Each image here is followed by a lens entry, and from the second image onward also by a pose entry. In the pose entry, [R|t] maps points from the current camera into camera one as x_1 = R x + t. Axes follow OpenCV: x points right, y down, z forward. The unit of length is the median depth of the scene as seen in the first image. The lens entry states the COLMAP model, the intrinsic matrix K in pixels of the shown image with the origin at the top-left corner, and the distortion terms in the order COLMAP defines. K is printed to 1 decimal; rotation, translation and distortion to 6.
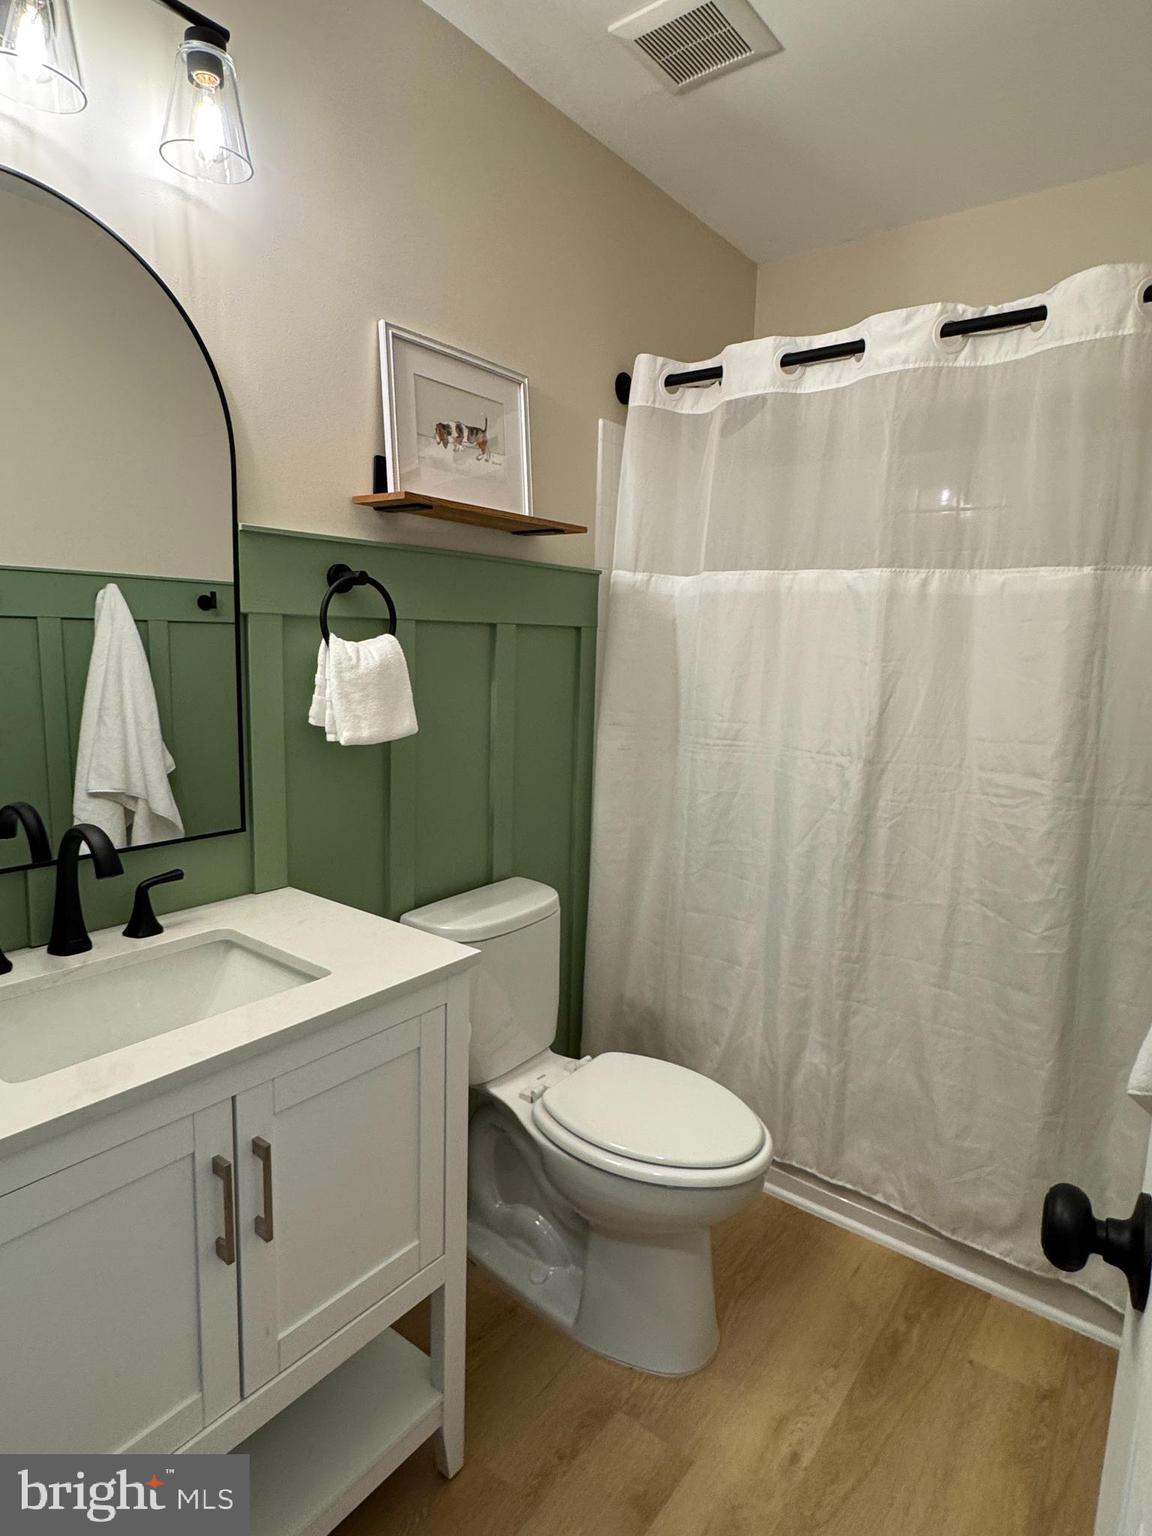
lens RADIAL K [[853.8, 0, 577.2], [0, 853.8, 764.9], [0, 0, 1]] dist [0.006761, 0.001139]
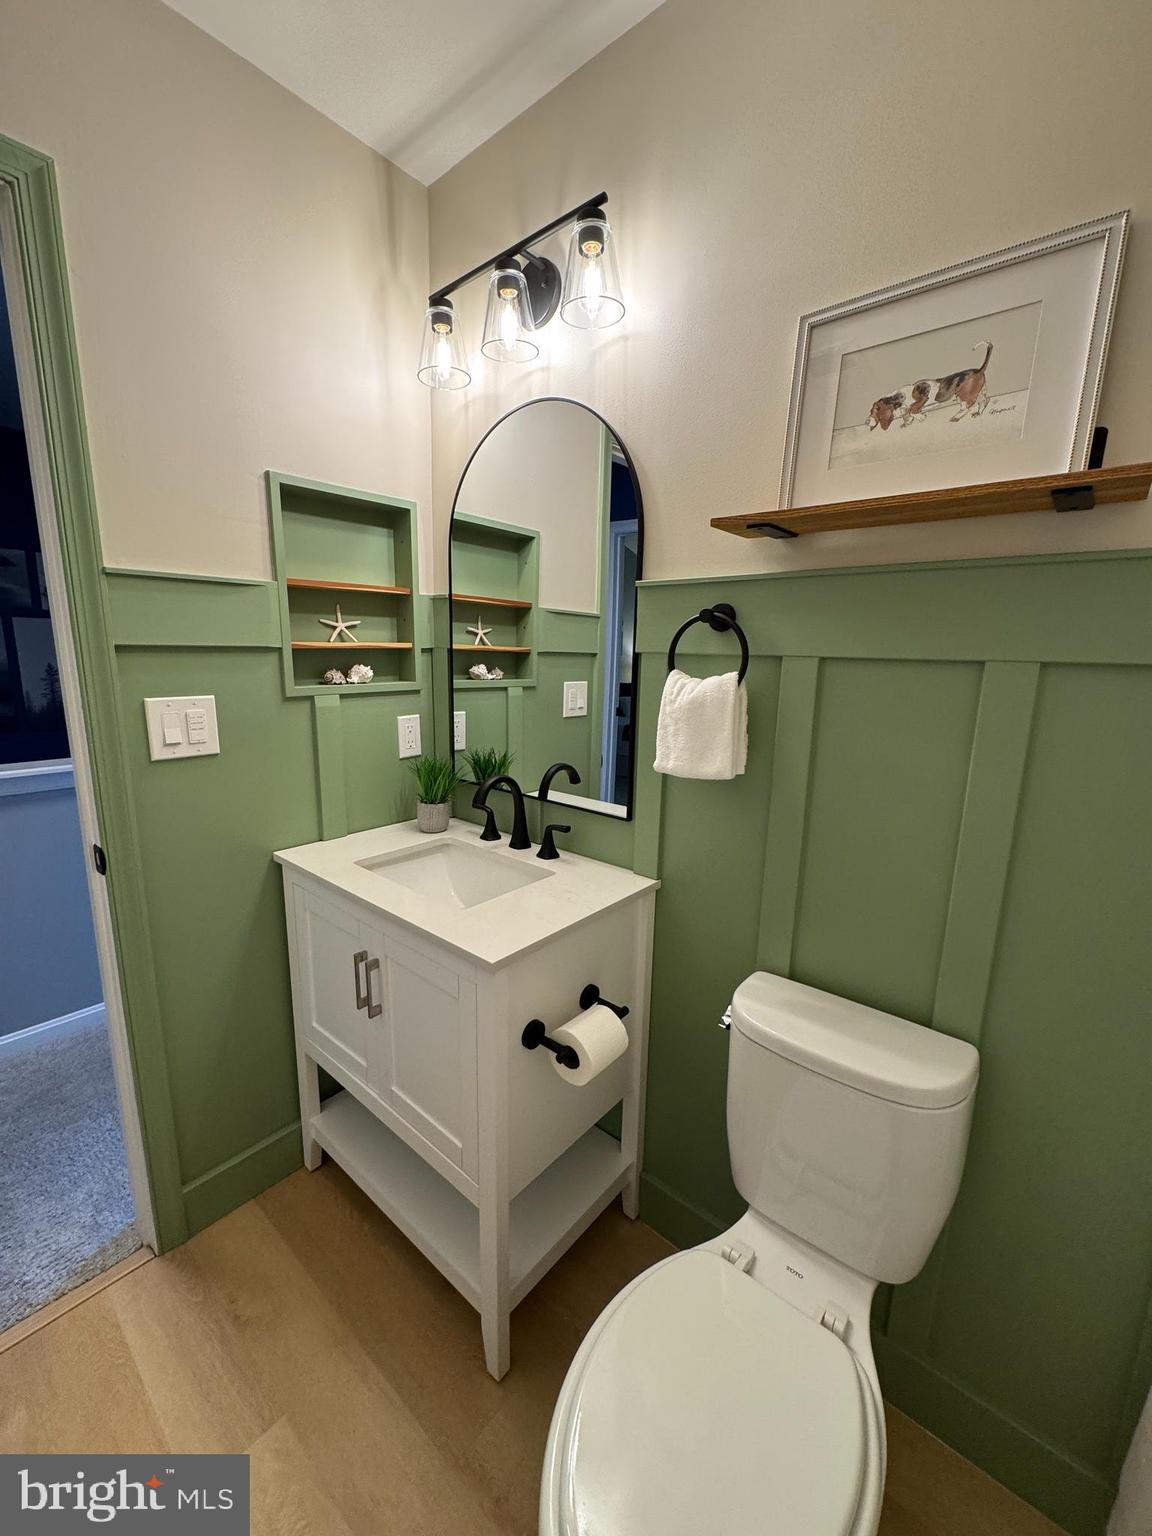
lens RADIAL K [[614.4, 0, 577.5], [0, 614.4, 771.2], [0, 0, 1]] dist [-0.005298, 0.002524]
pose [[-0.041632, 0.168180, -0.984877, 0.465119], [-0.171702, 0.969862, 0.172874, -0.129377], [0.984269, 0.176302, -0.011500, 0.827847]]
